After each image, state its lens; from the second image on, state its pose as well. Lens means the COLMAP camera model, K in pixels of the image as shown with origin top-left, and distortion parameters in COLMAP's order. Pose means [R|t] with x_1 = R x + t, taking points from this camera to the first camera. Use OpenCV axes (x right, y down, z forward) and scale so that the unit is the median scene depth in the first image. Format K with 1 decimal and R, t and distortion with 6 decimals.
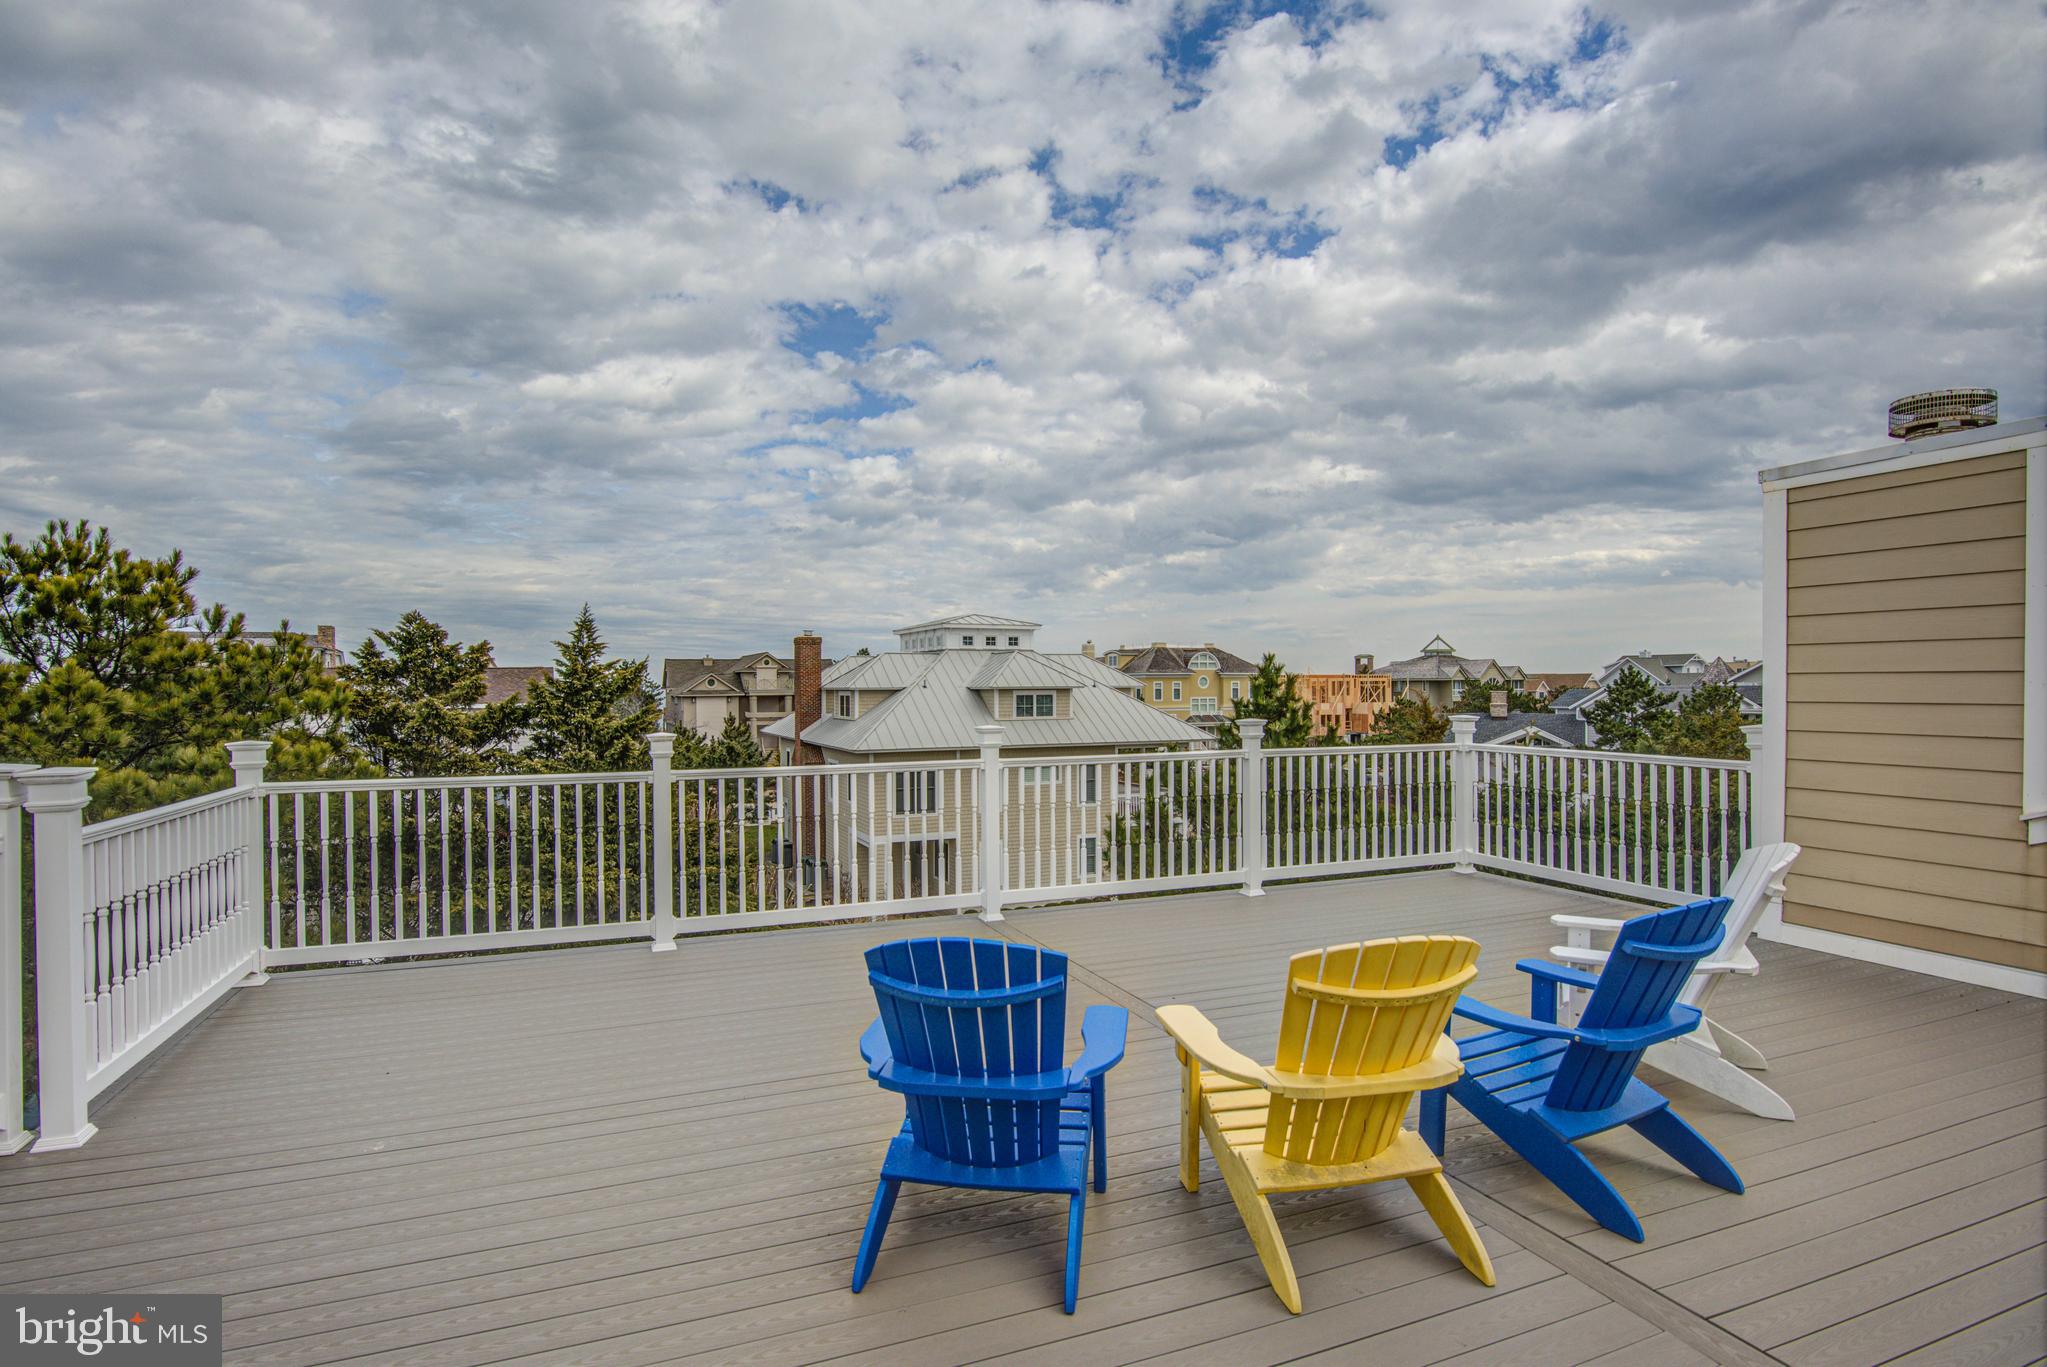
lens RADIAL K [[1032.7, 0, 1023.5], [0, 1032.7, 683.5], [0, 0, 1]] dist [-0.038198, -0.001061]
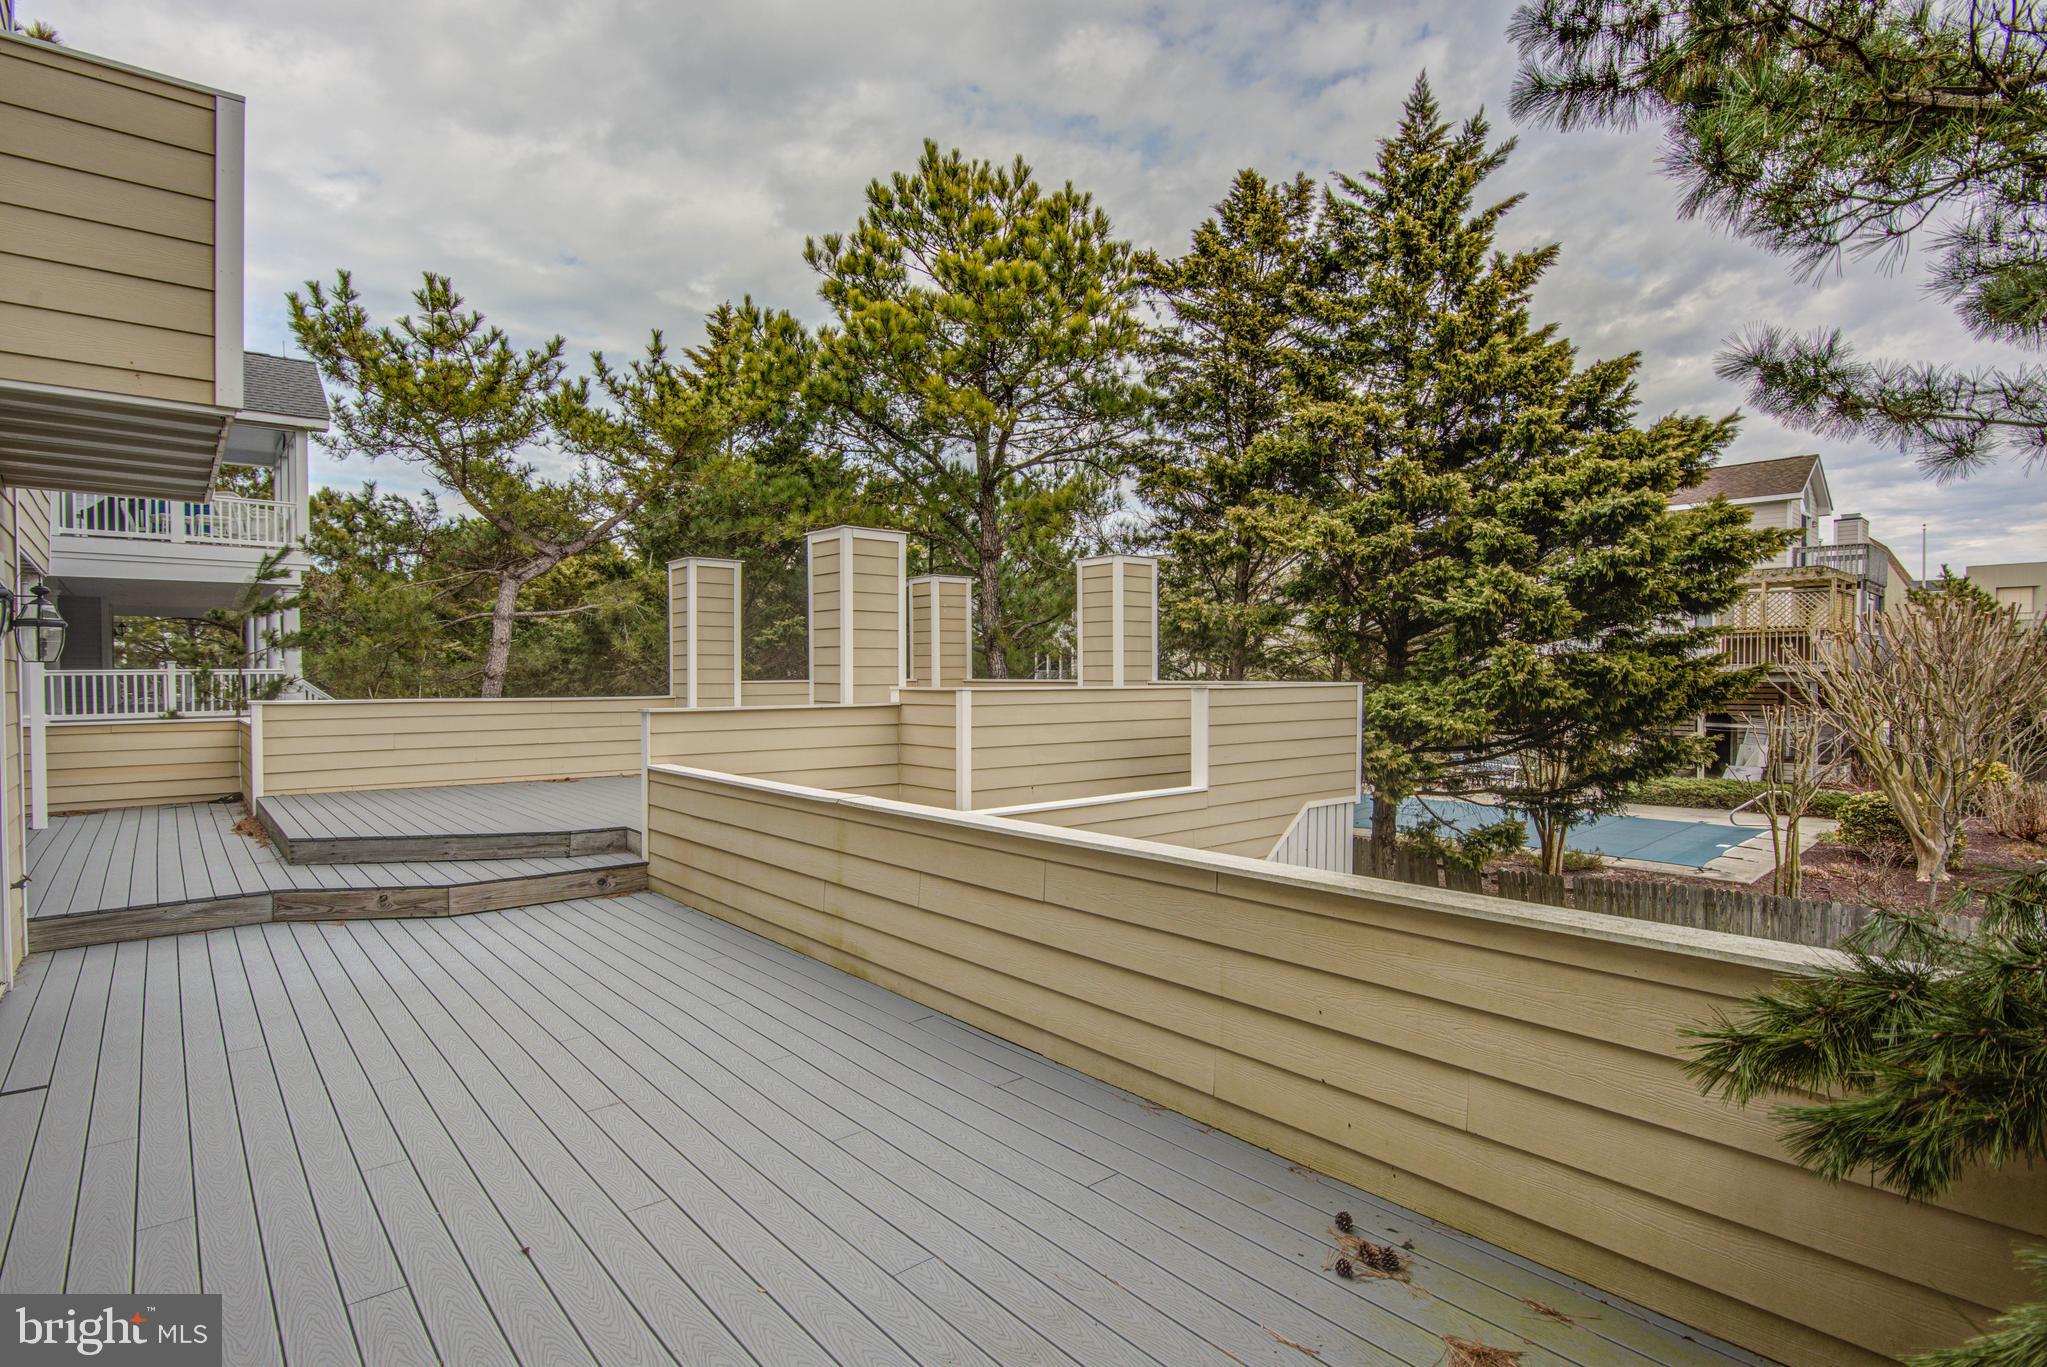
lens RADIAL K [[1019.2, 0, 1014.8], [0, 1019.2, 693.5], [0, 0, 1]] dist [-0.014570, -0.001776]
pose [[0.304603, 0.024546, -0.952163, 0.067053], [0.001581, 0.999653, 0.026276, 0.136155], [0.952478, -0.009509, 0.304459, 0.216686]]
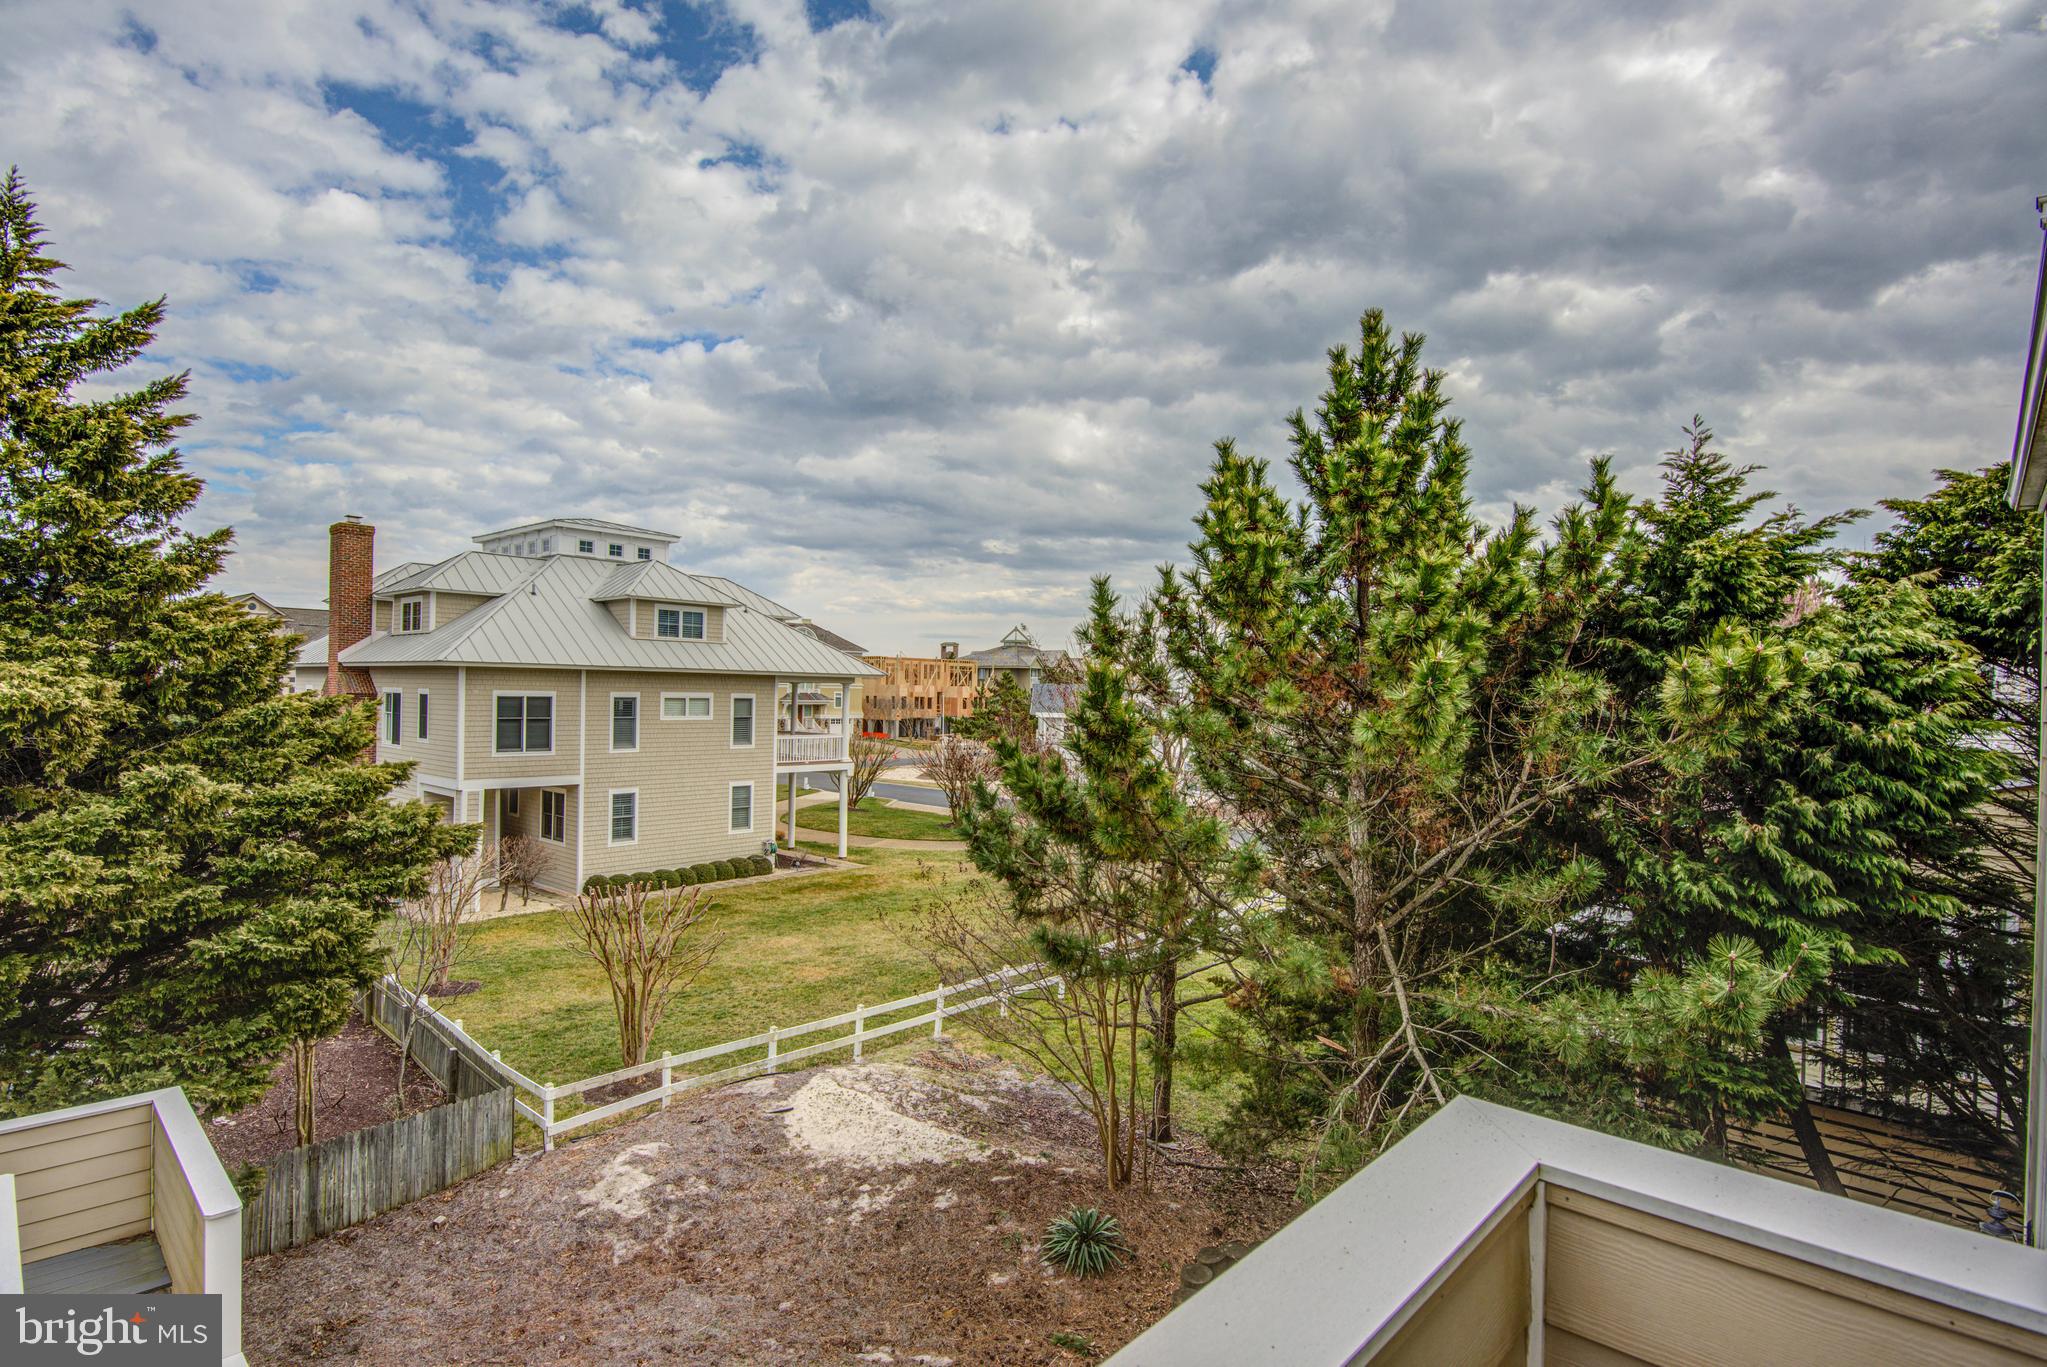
lens RADIAL K [[1019.2, 0, 1014.8], [0, 1019.2, 693.5], [0, 0, 1]] dist [-0.014570, -0.001776]
pose [[0.912861, 0.021451, 0.407706, -0.073315], [-0.023485, 0.999724, -0.000015, 0.068960], [-0.407594, -0.009561, 0.913113, 0.148286]]
